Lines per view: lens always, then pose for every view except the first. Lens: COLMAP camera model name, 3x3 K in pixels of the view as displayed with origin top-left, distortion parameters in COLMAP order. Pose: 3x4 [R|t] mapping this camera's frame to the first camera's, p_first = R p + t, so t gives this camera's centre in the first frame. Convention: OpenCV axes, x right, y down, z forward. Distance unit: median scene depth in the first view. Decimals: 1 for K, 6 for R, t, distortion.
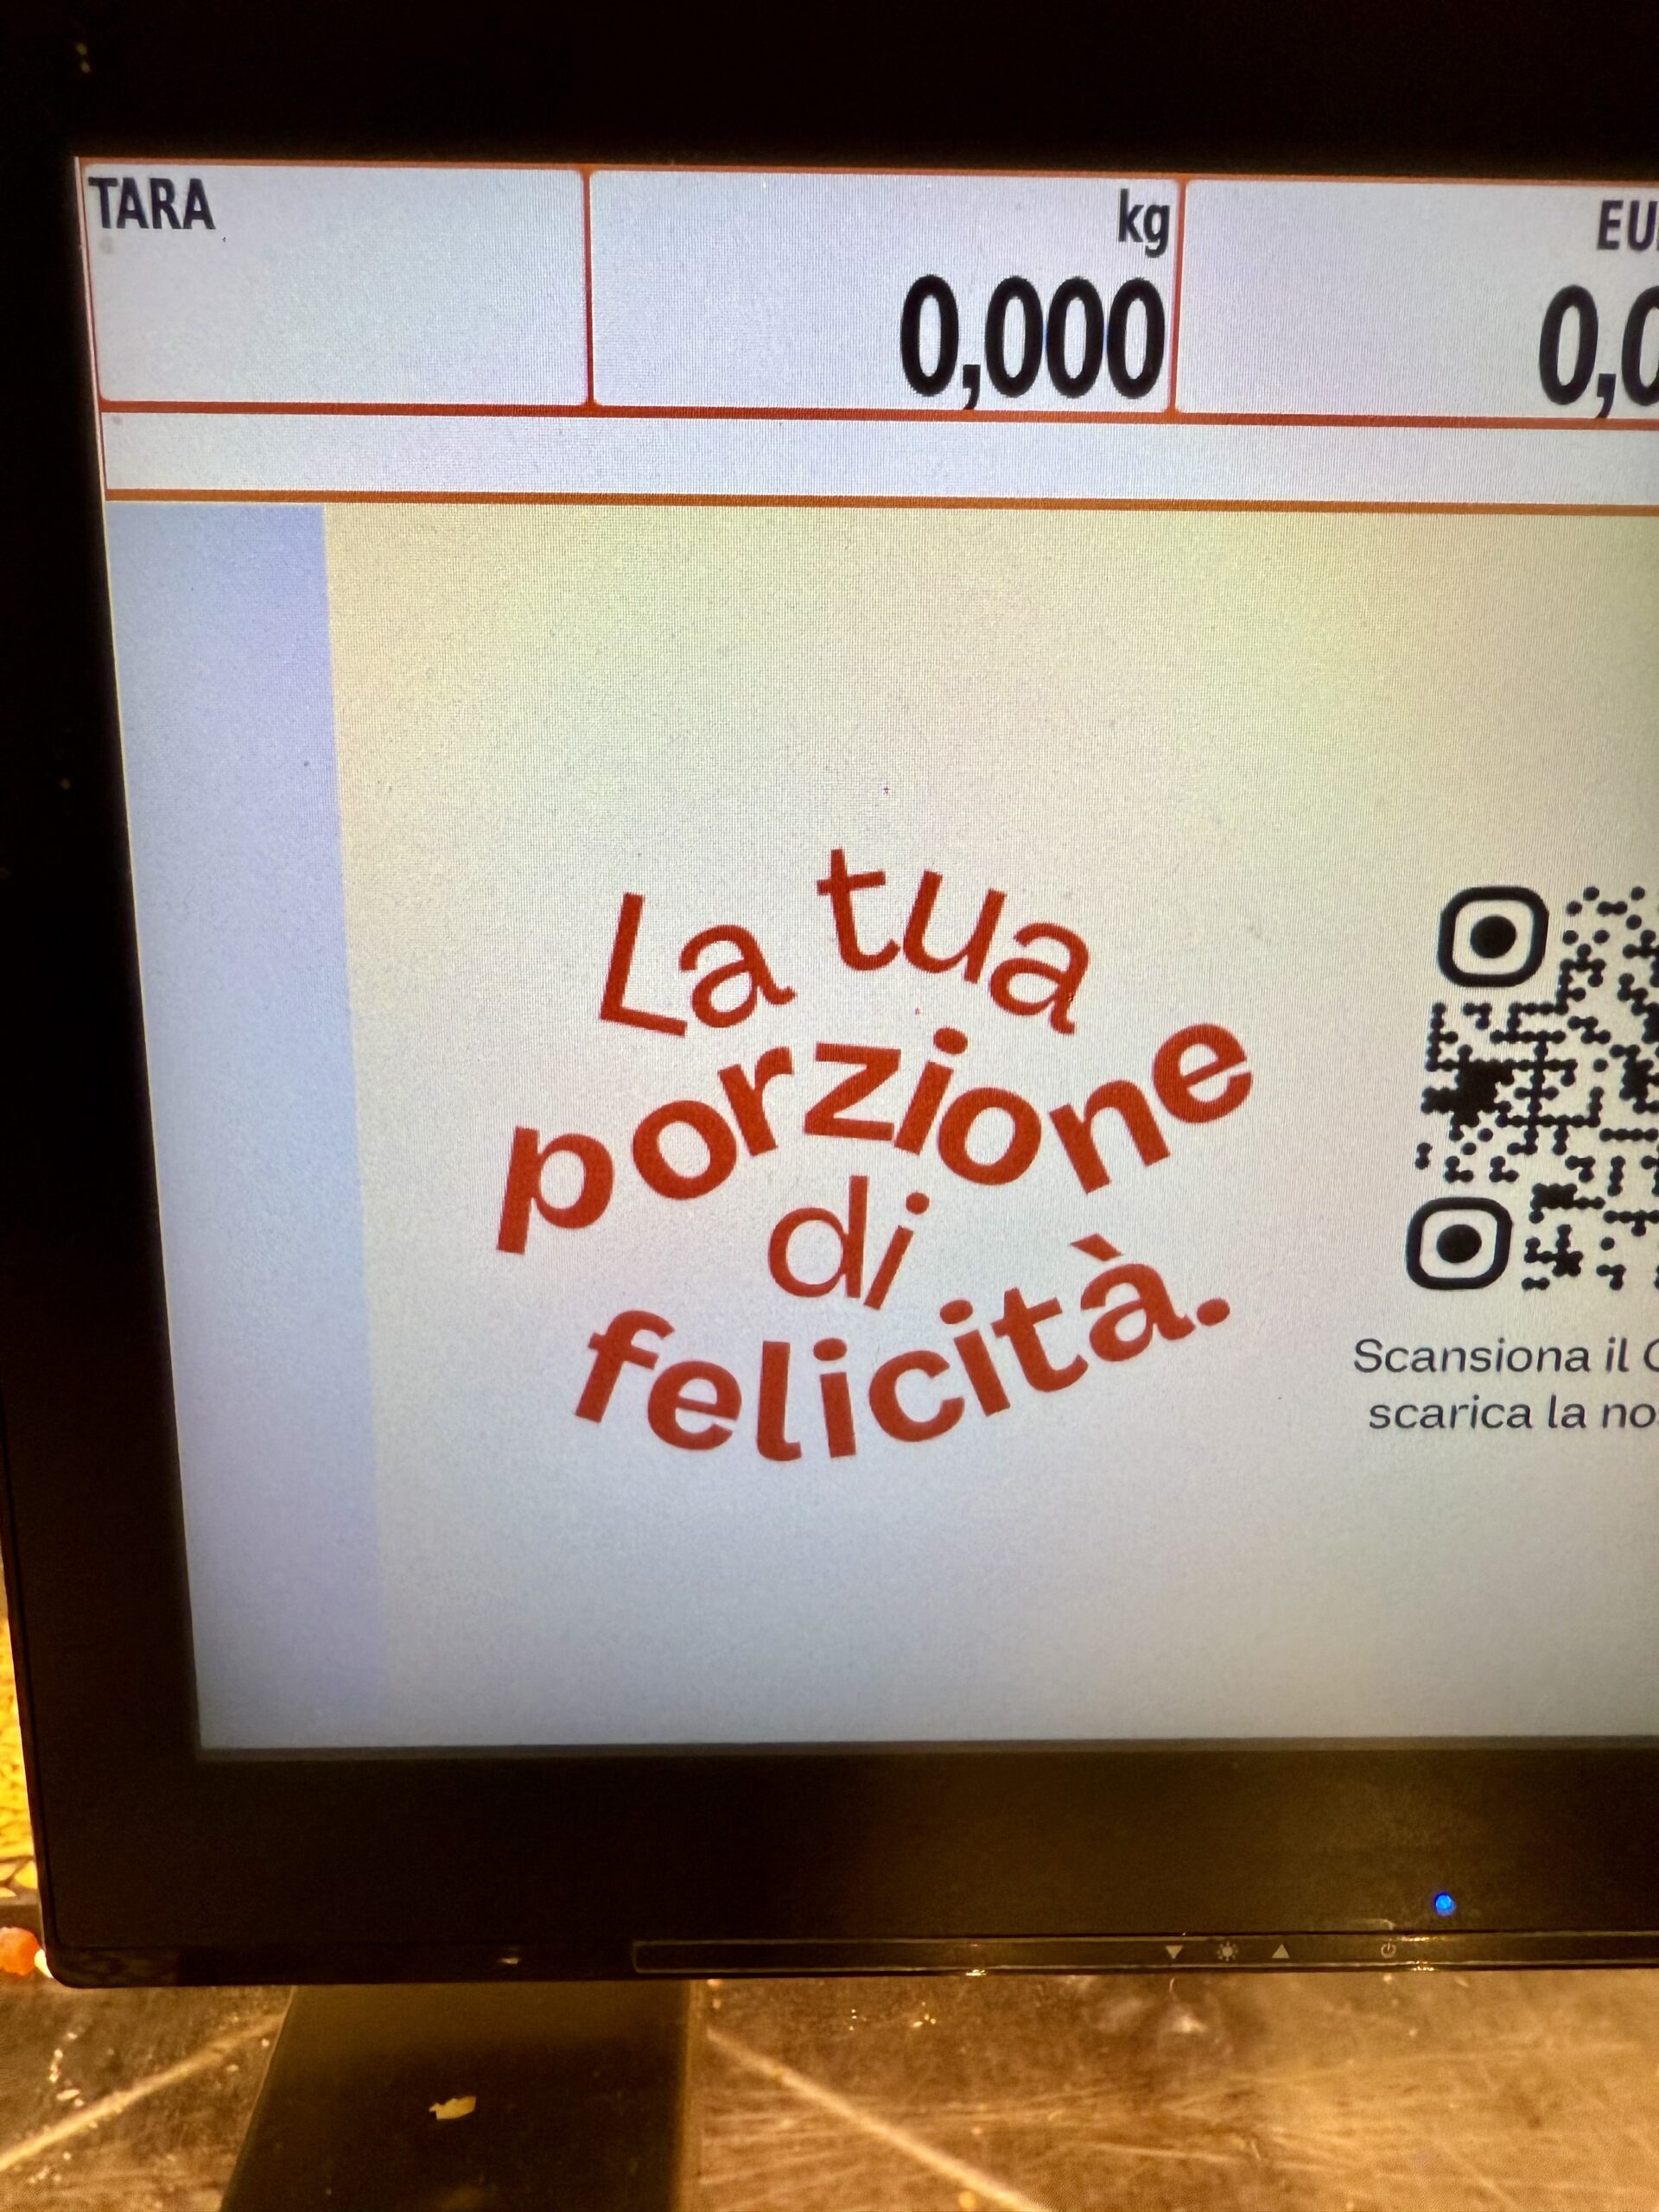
lens RADIAL K [[1566.1, 0, 829.2], [0, 1566.1, 1104.2], [0, 0, 1]] dist [0.002232, -0.008496]
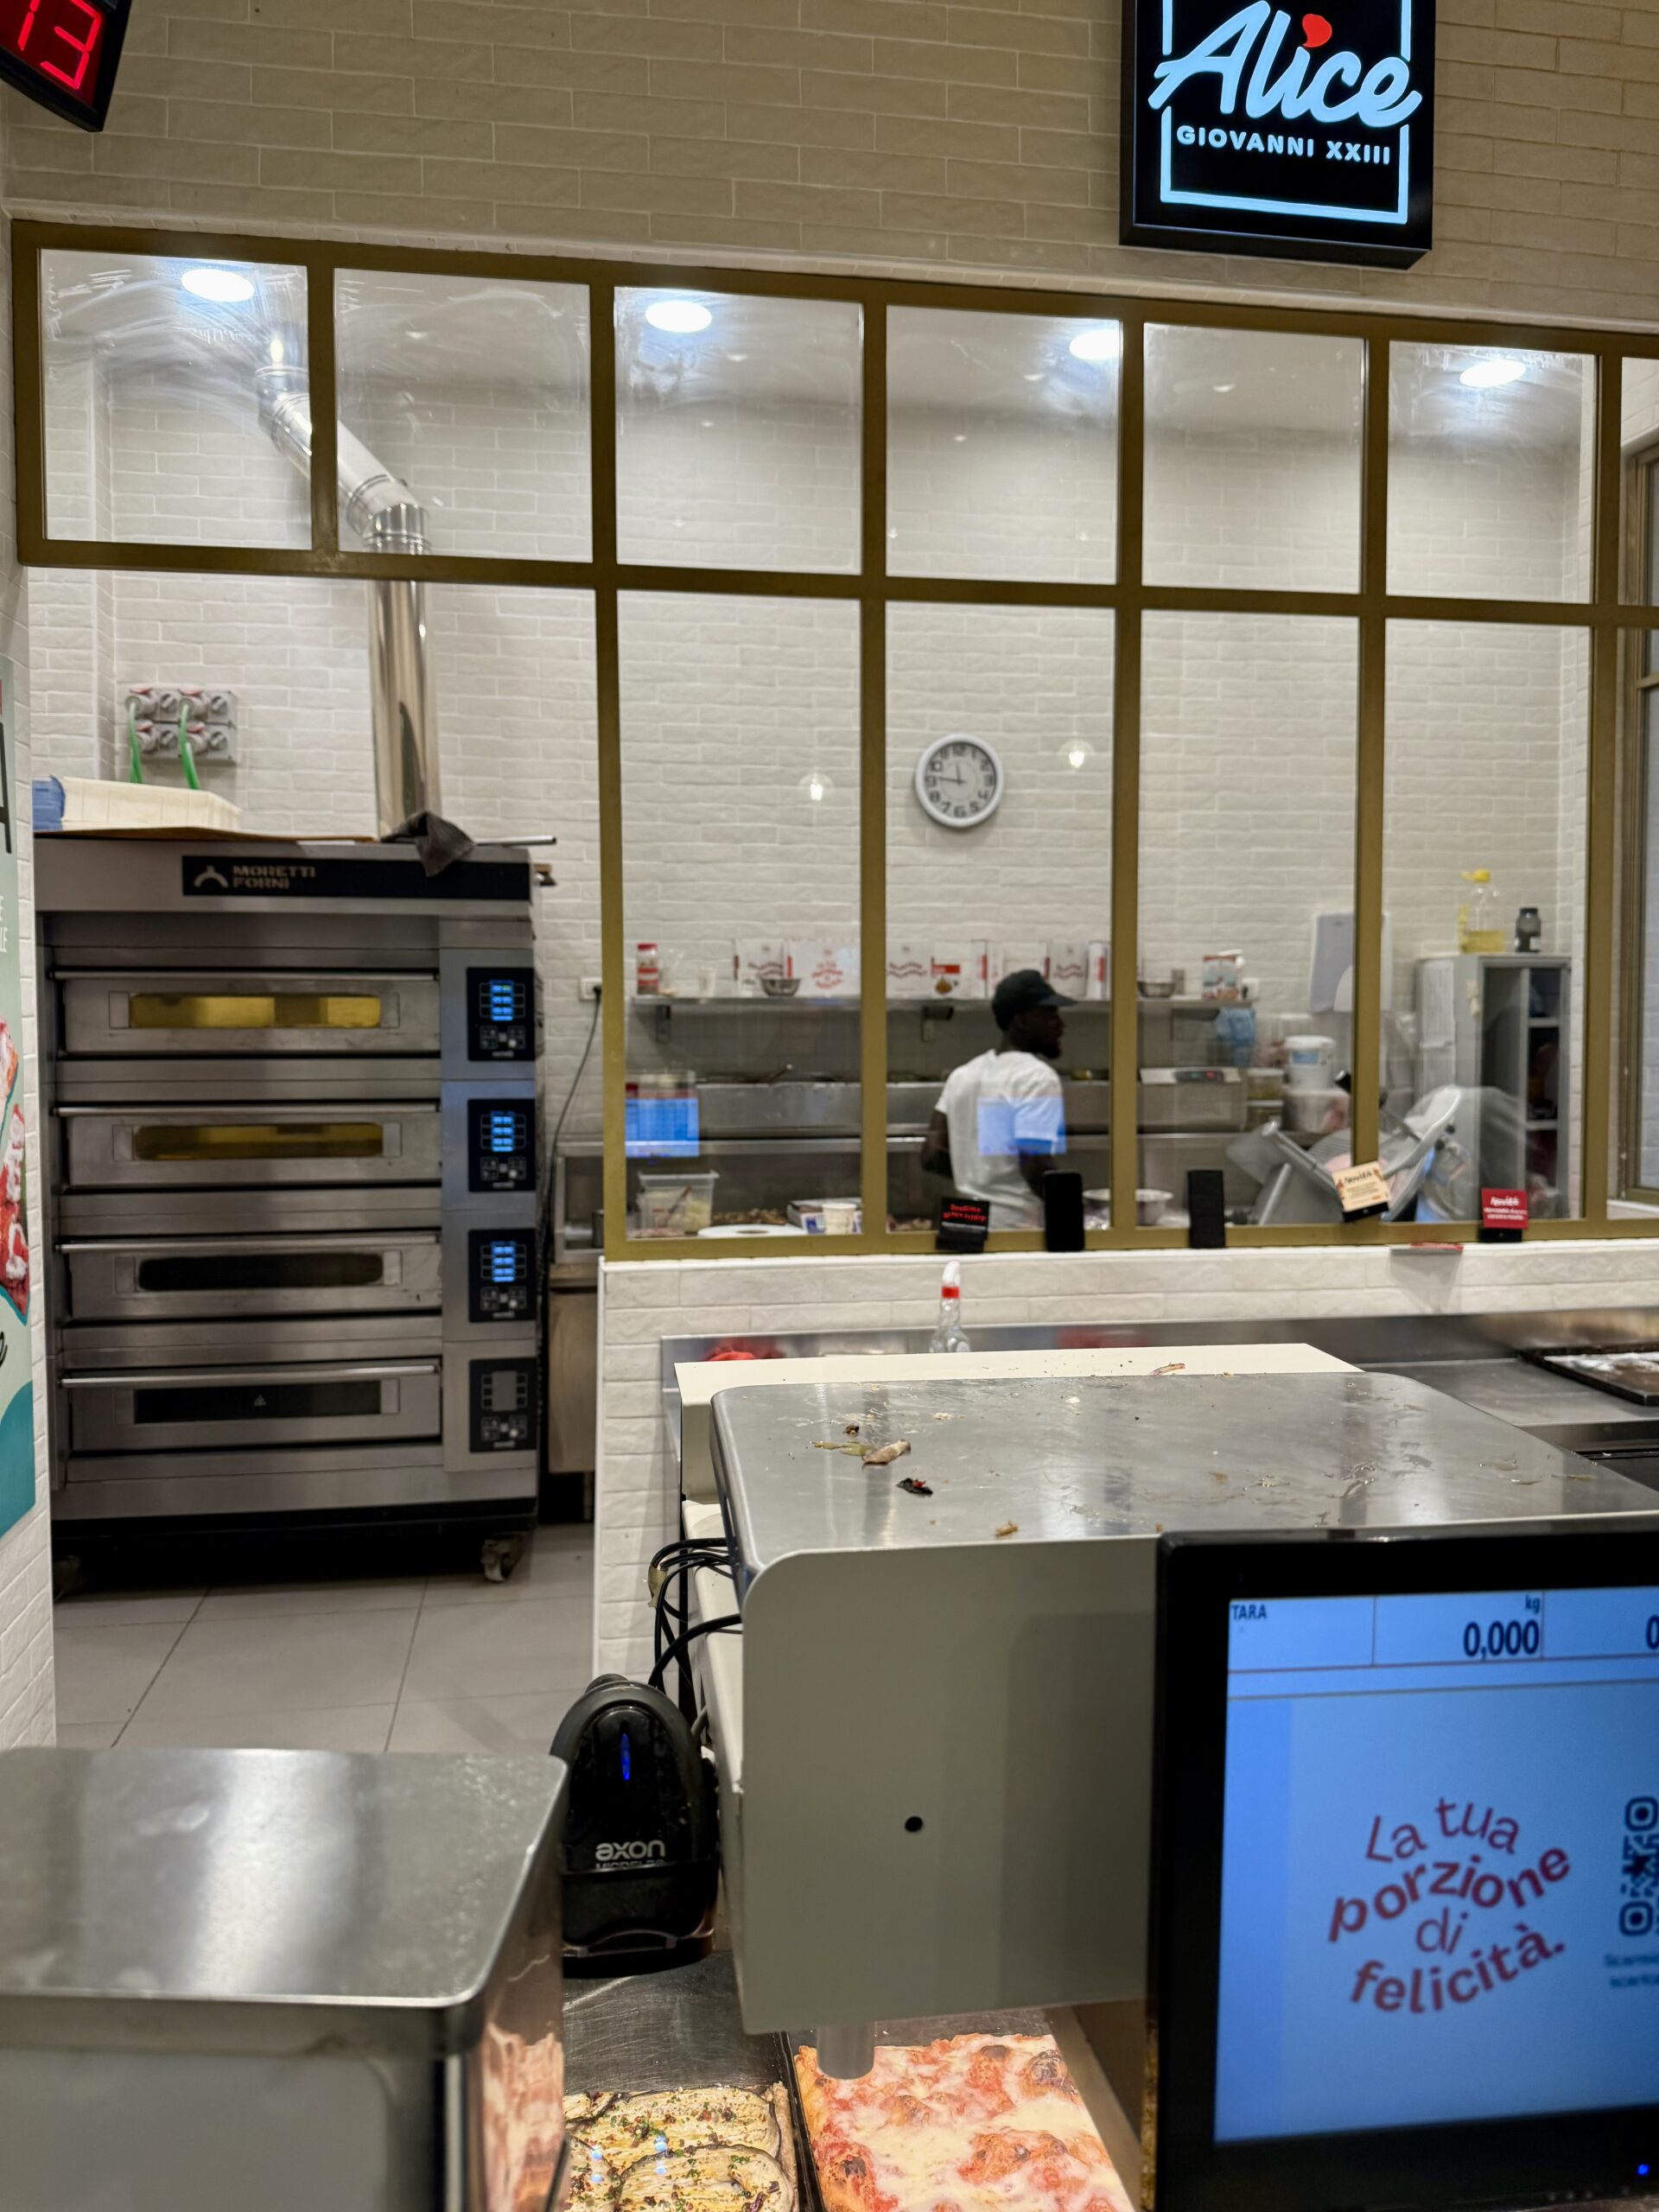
lens RADIAL K [[1566.1, 0, 828.5], [0, 1566.1, 1102.6], [0, 0, 1]] dist [0.002232, -0.008496]
pose [[0.991434, 0.015747, 0.129658, -1.522003], [0.008479, 0.982852, -0.184200, -0.899320], [-0.130335, 0.183721, 0.974299, -1.959104]]
